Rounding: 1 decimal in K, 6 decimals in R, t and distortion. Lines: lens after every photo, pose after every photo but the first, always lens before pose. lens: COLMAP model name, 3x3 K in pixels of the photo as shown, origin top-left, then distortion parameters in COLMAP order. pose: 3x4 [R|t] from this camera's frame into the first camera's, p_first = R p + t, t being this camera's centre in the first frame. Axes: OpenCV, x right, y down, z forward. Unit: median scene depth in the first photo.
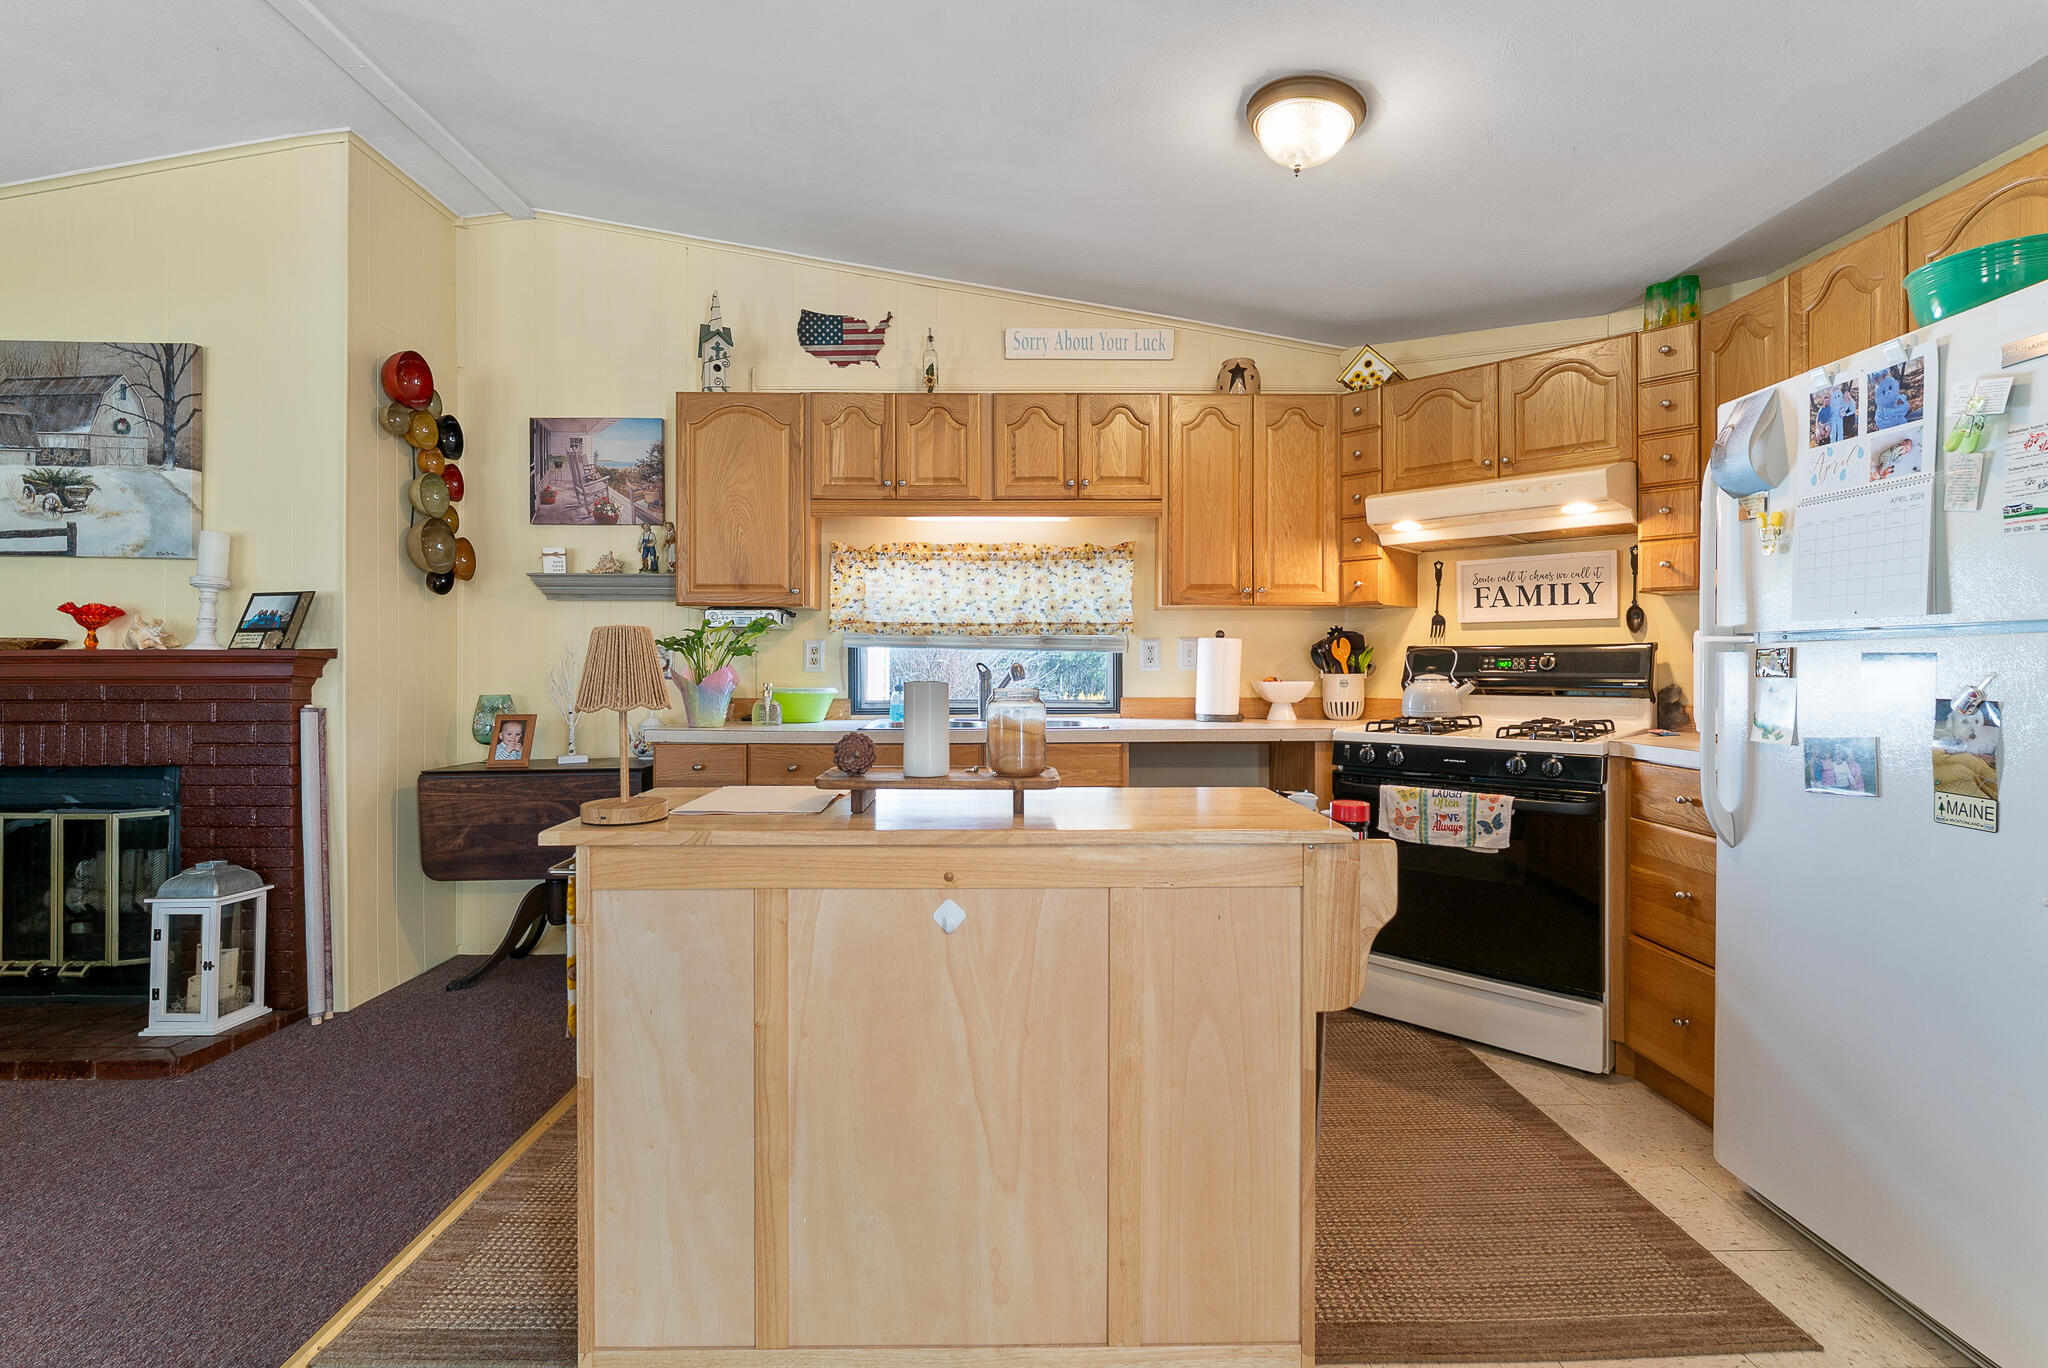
lens RADIAL K [[964.6, 0, 1032.7], [0, 964.6, 668.7], [0, 0, 1]] dist [-0.001234, -0.000569]
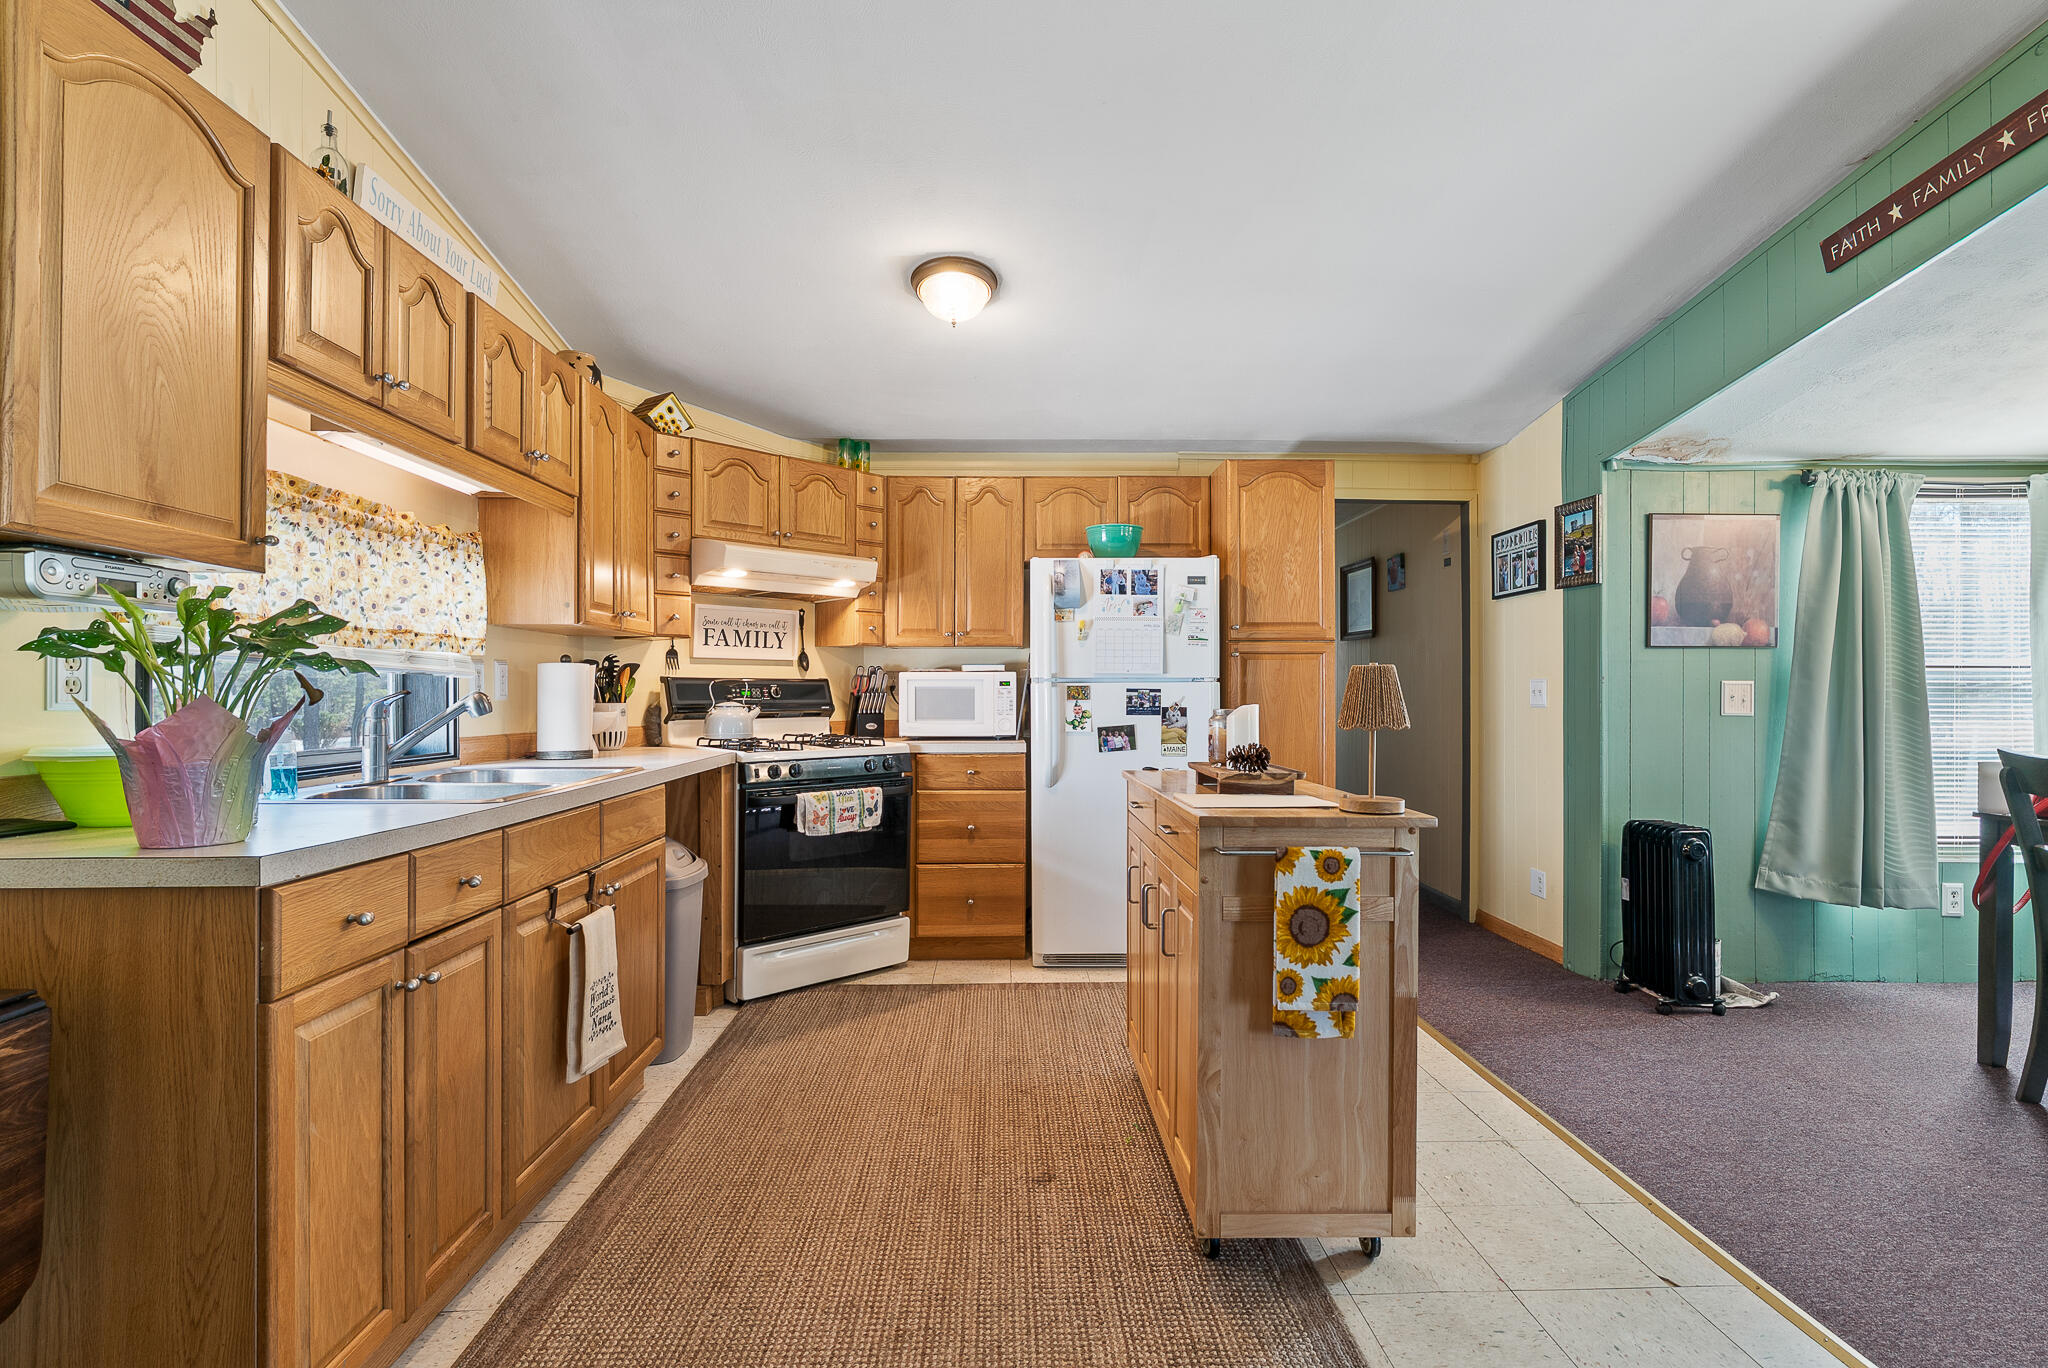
lens RADIAL K [[994.2, 0, 1019.8], [0, 994.2, 688.8], [0, 0, 1]] dist [0.001720, 0.000539]
pose [[-0.011558, 0.005472, 0.999918, -0.831642], [0.004714, 0.999974, -0.005418, -0.002138], [-0.999922, 0.004651, -0.011583, 0.700256]]
